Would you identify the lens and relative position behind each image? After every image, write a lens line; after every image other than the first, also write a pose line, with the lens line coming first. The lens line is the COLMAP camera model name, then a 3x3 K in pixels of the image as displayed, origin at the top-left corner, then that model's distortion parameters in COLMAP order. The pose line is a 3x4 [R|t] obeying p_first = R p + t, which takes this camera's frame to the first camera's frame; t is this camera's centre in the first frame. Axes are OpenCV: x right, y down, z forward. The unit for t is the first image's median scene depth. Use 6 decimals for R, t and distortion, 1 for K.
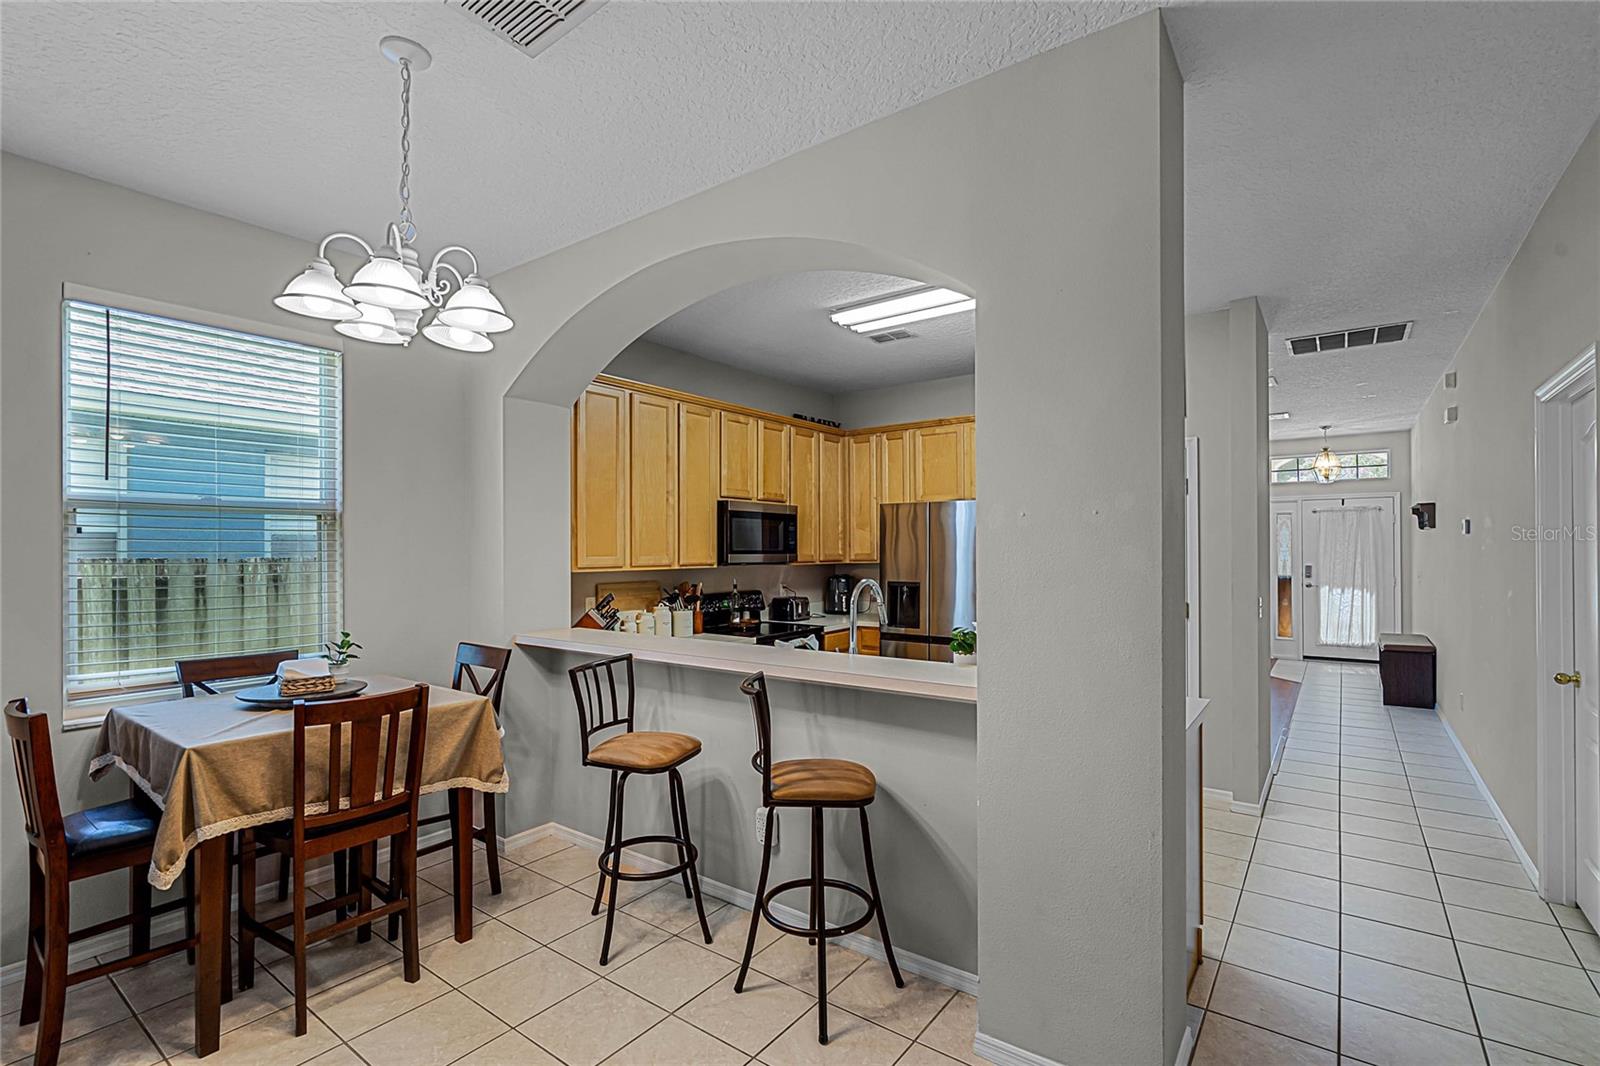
lens RADIAL K [[735.8, 0, 796.8], [0, 735.8, 547.1], [0, 0, 1]] dist [-0.011549, 0.008491]
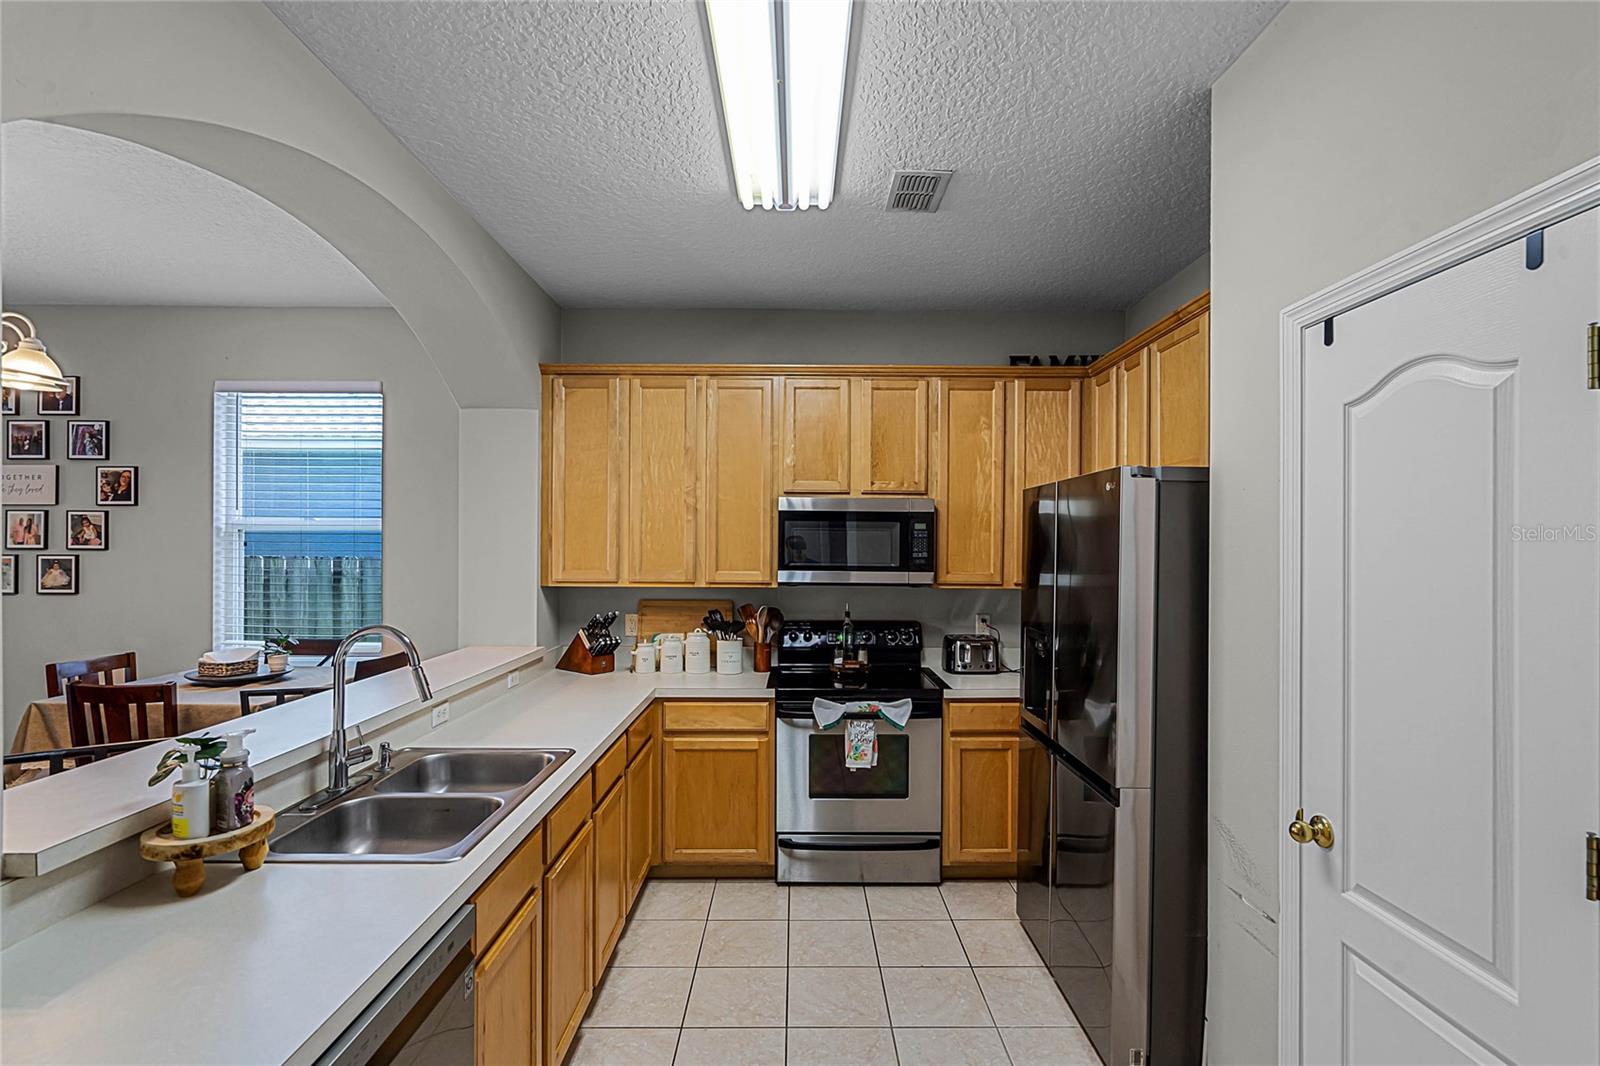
lens RADIAL K [[735.8, 0, 796.8], [0, 735.8, 547.1], [0, 0, 1]] dist [-0.011549, 0.008491]
pose [[0.603413, 0.005759, -0.797408, 0.973202], [-0.005372, 0.999981, 0.003157, -0.031473], [0.797411, 0.002379, 0.603432, 1.079190]]
